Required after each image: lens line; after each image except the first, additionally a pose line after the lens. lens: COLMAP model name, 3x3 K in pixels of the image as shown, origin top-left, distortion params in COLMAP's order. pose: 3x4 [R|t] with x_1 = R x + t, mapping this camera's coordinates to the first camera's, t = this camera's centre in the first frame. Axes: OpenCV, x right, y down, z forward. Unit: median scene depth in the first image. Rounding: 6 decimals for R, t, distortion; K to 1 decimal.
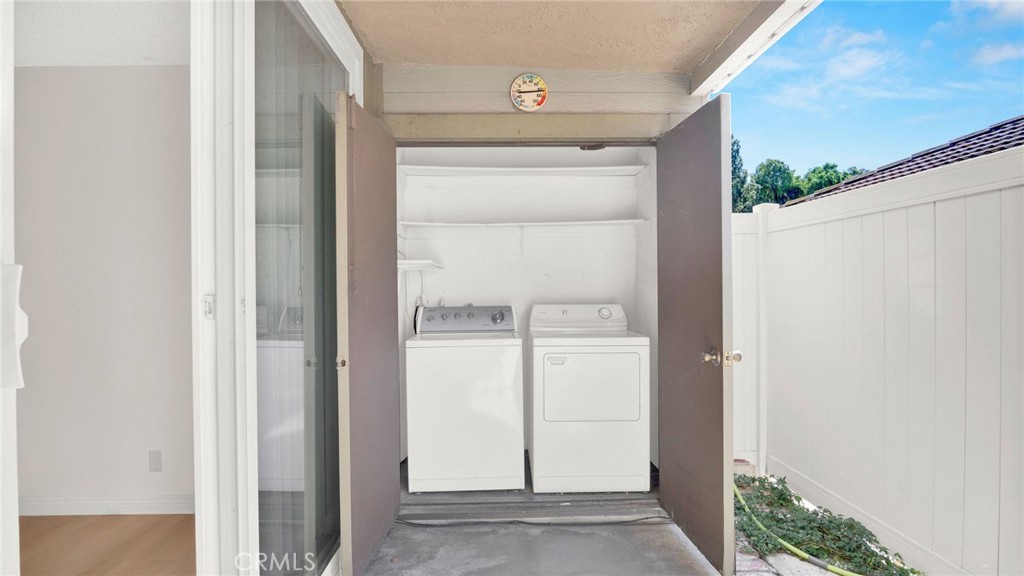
lens RADIAL K [[561.7, 0, 512.0], [0, 561.7, 288.0], [0, 0, 1]] dist [-0.024318, 0.000524]
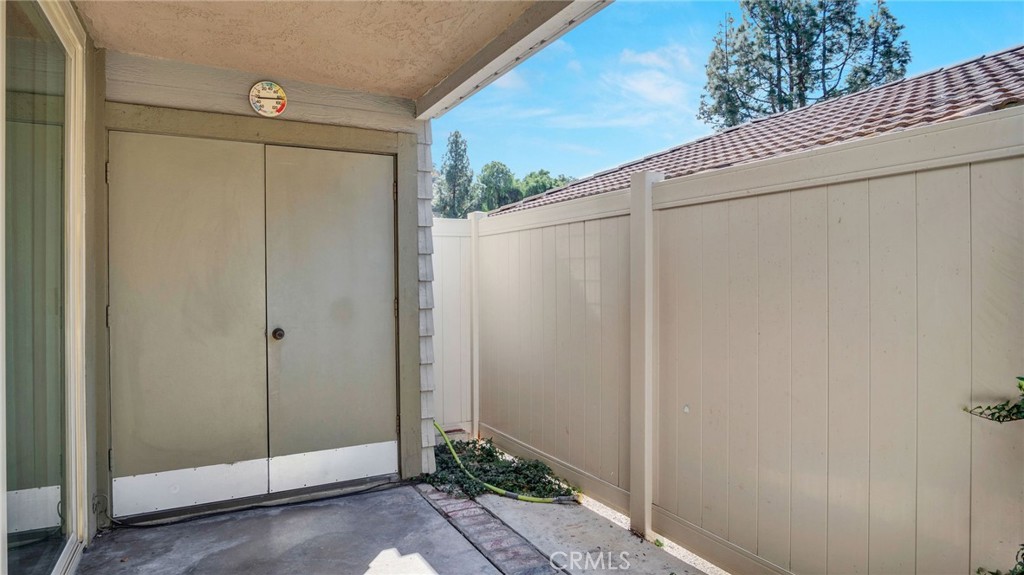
lens RADIAL K [[585.3, 0, 512.5], [0, 585.3, 281.8], [0, 0, 1]] dist [-0.027946, -0.000413]
pose [[0.894008, 0.000016, 0.448051, -0.049148], [0.001245, 0.999996, -0.002521, 0.001374], [-0.448050, 0.002812, 0.894004, -0.191829]]
